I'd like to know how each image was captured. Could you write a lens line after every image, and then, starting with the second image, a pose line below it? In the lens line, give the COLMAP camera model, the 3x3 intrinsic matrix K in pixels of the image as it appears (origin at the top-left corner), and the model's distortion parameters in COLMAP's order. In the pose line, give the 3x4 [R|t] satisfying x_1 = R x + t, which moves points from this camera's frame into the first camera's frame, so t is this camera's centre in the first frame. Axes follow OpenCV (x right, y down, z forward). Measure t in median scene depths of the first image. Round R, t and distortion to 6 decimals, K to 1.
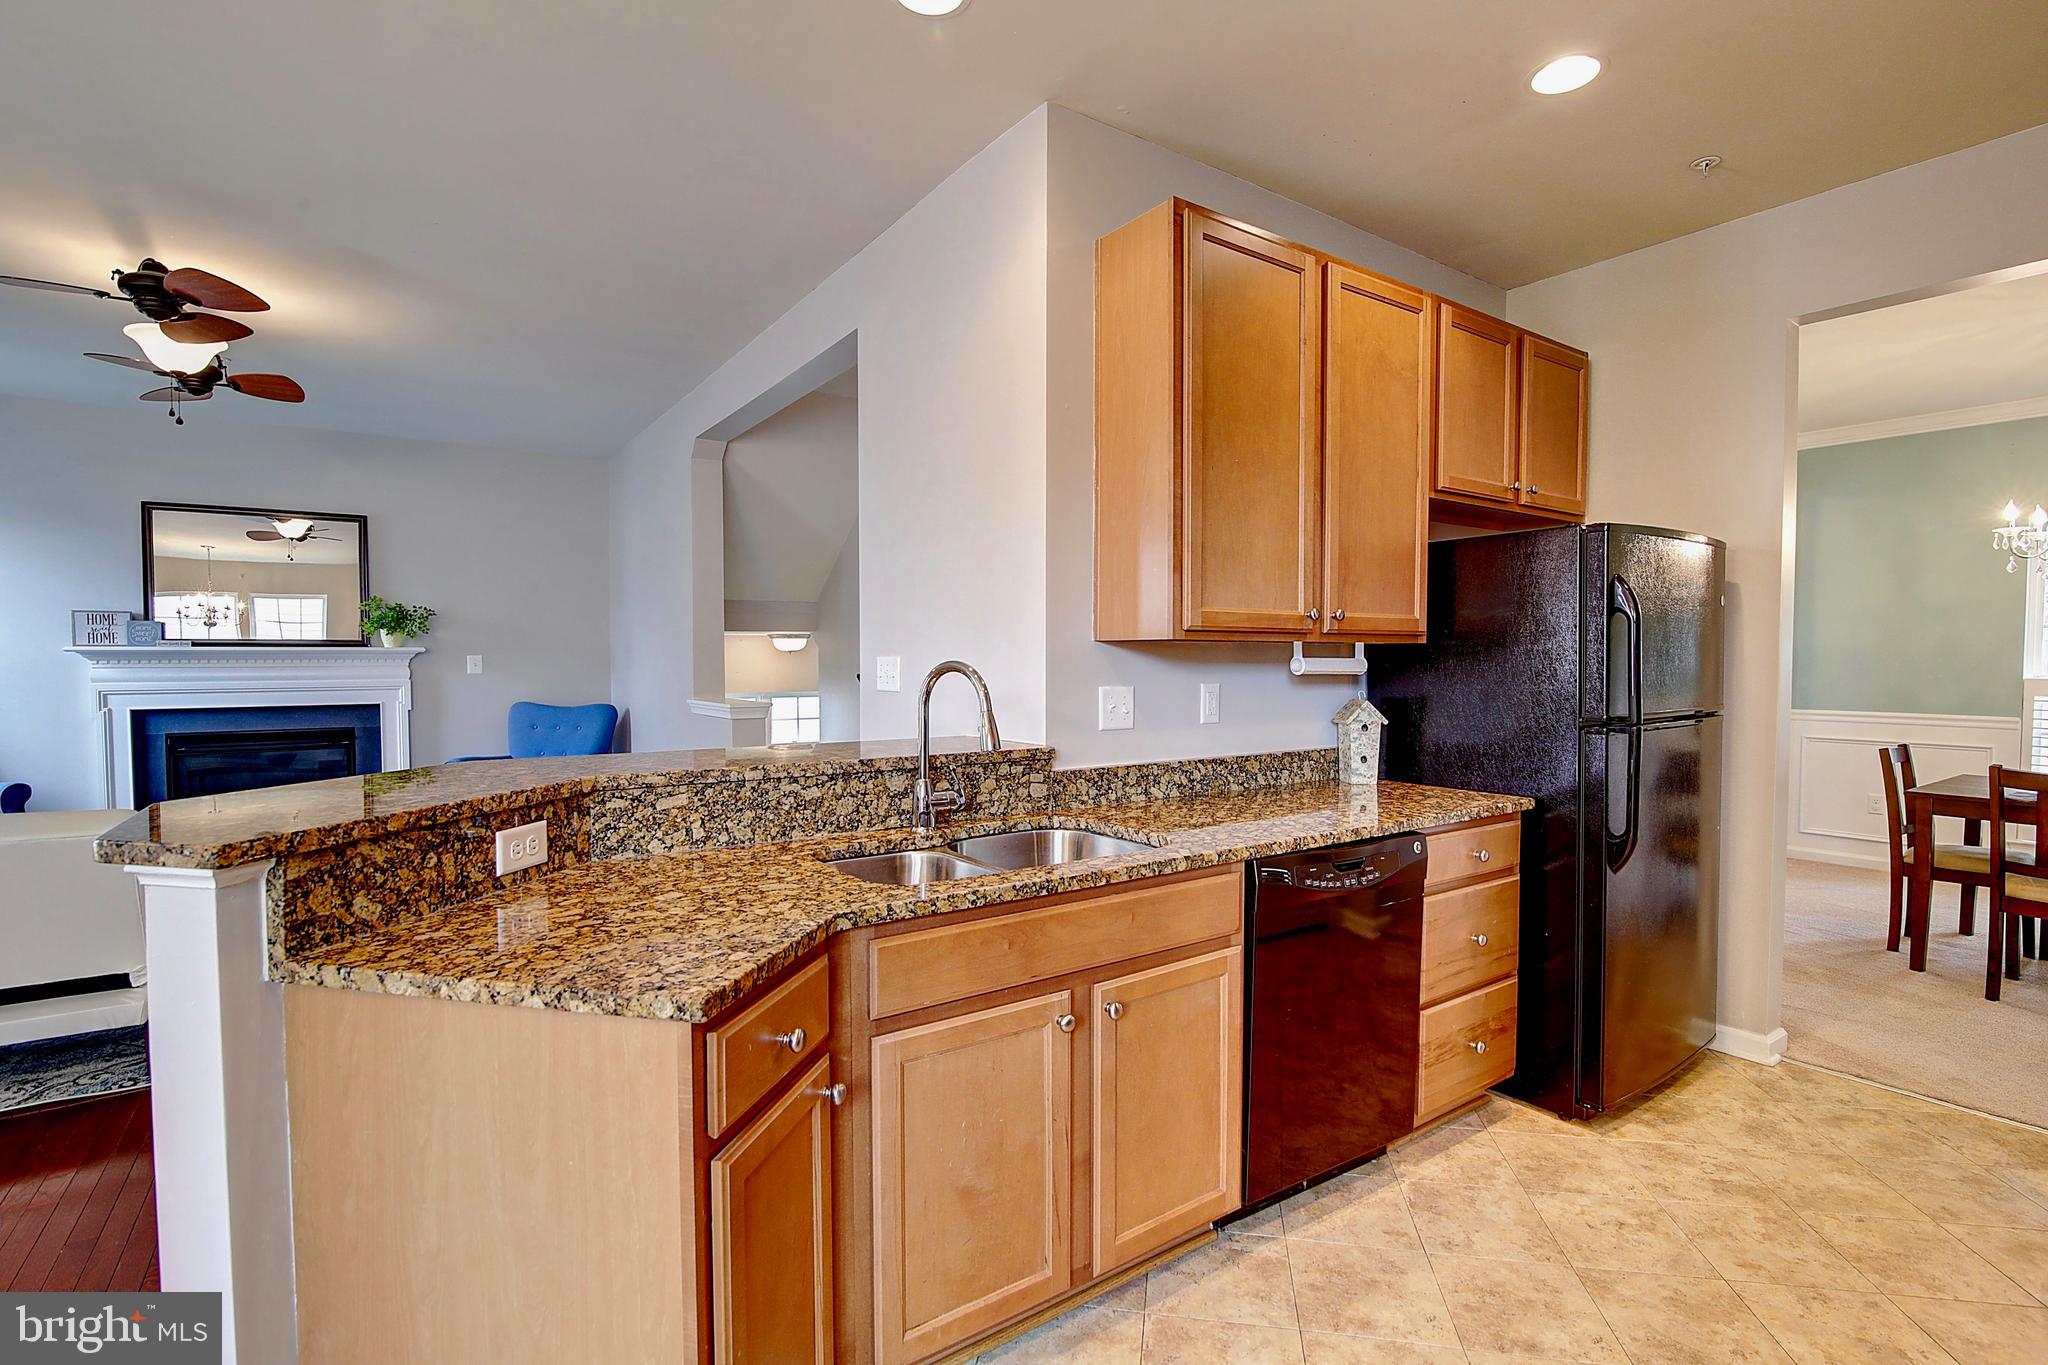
lens RADIAL K [[939.2, 0, 1019.4], [0, 939.2, 685.9], [0, 0, 1]] dist [-0.017942, 0.001332]
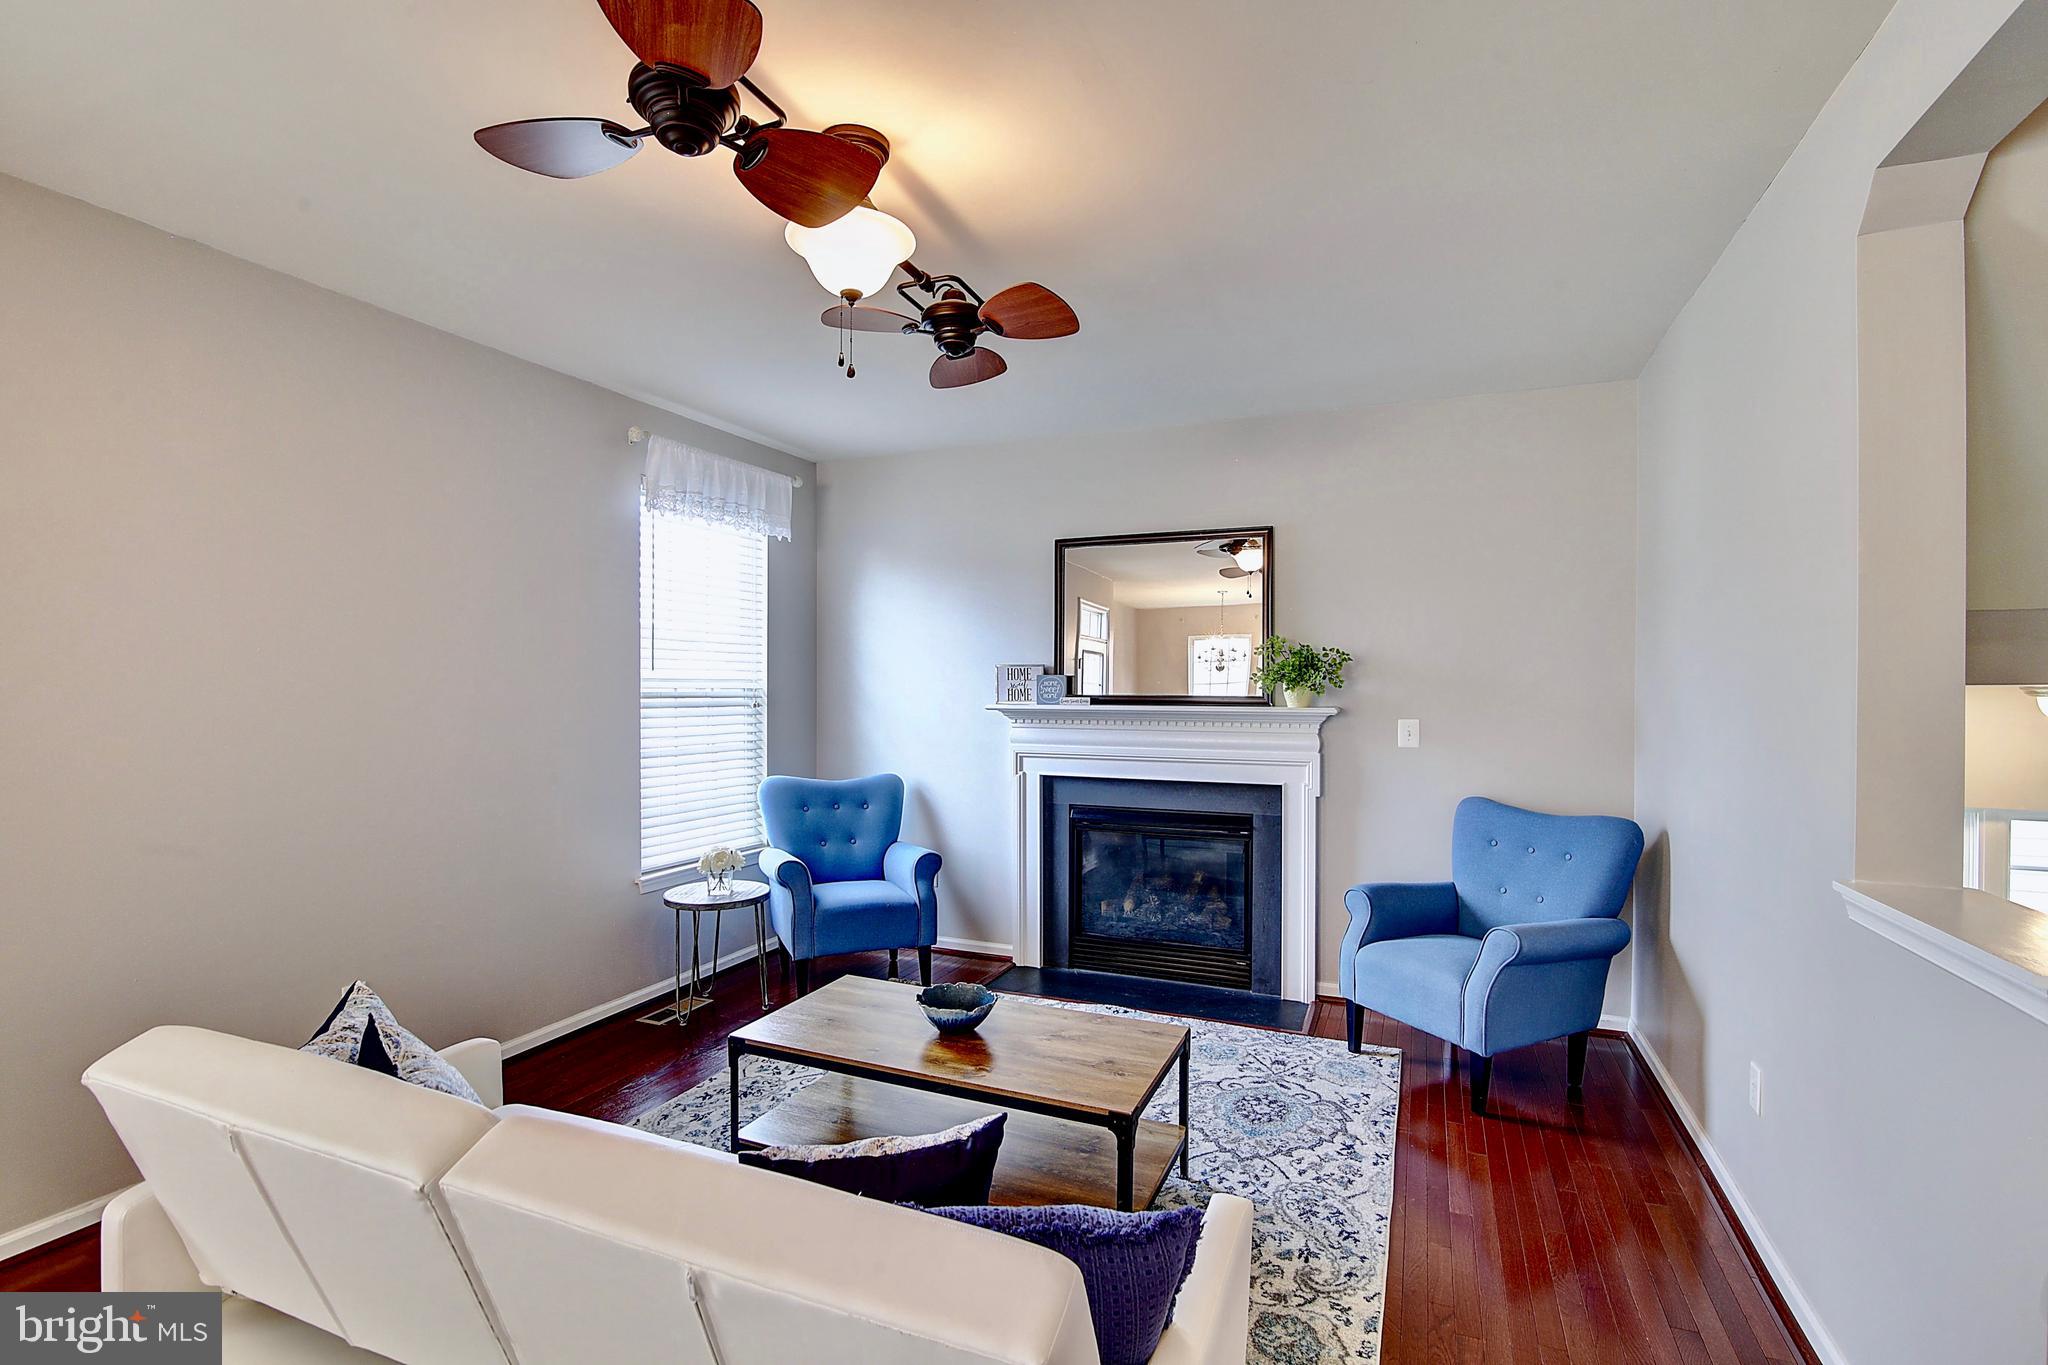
lens RADIAL K [[939.2, 0, 1026.2], [0, 939.2, 691.6], [0, 0, 1]] dist [-0.017942, 0.001332]
pose [[0.532770, 0.009461, -0.846207, -0.183746], [-0.030871, 0.999489, -0.008262, -0.041874], [0.845697, 0.030525, 0.532790, 0.455119]]
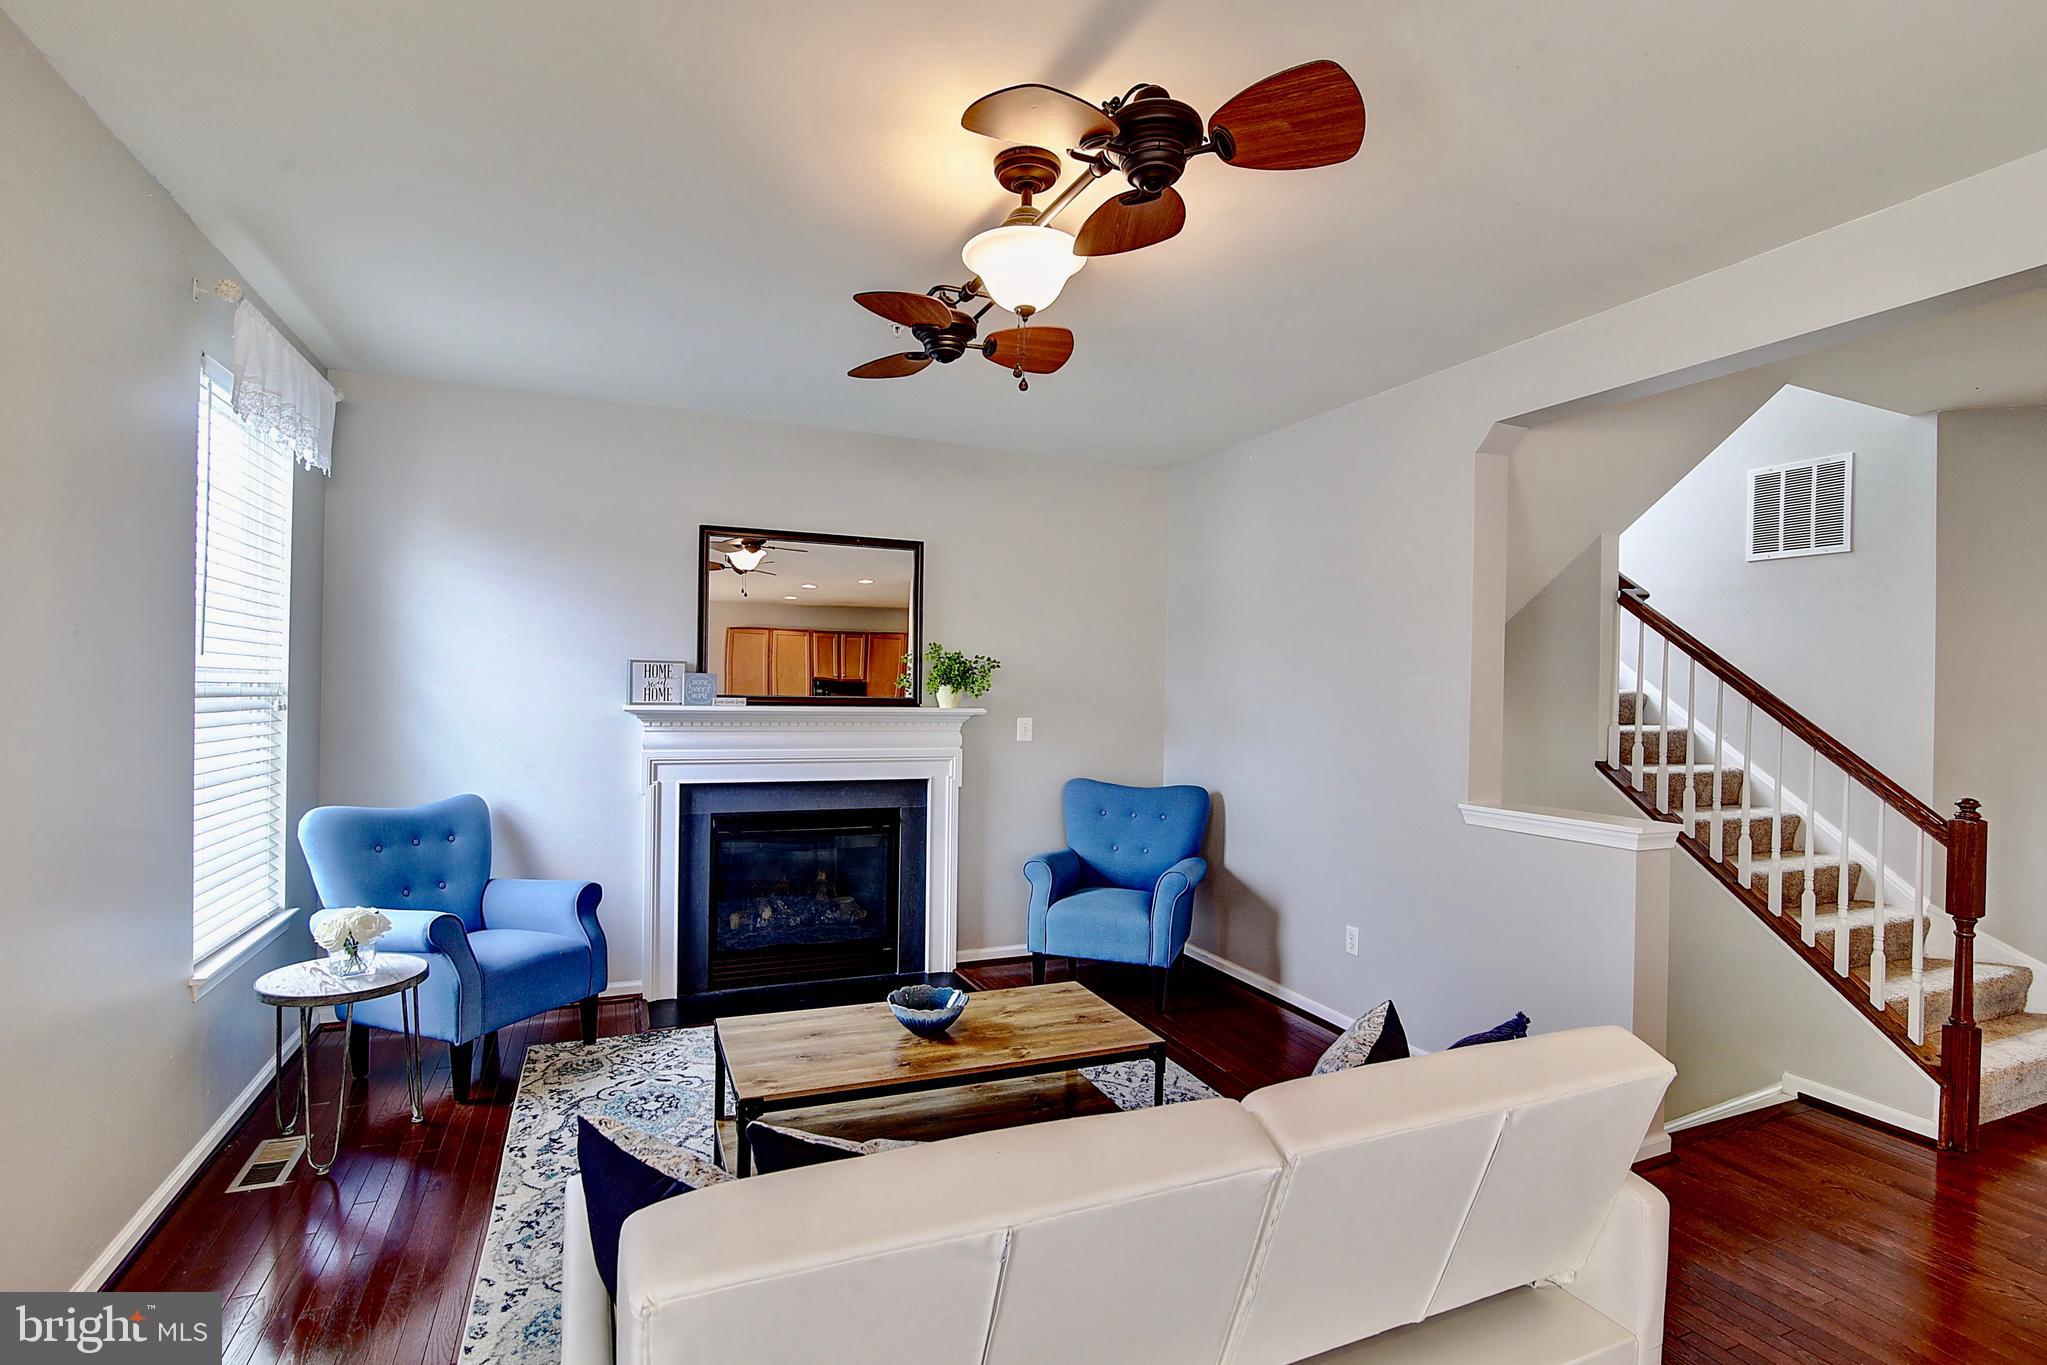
lens RADIAL K [[989.3, 0, 1019.9], [0, 989.3, 696.4], [0, 0, 1]] dist [0.000352, 0.000116]
pose [[0.977714, 0.020923, -0.208897, -0.447706], [-0.026330, 0.999385, -0.023138, -0.033944], [0.208284, 0.028123, 0.977664, 0.198846]]
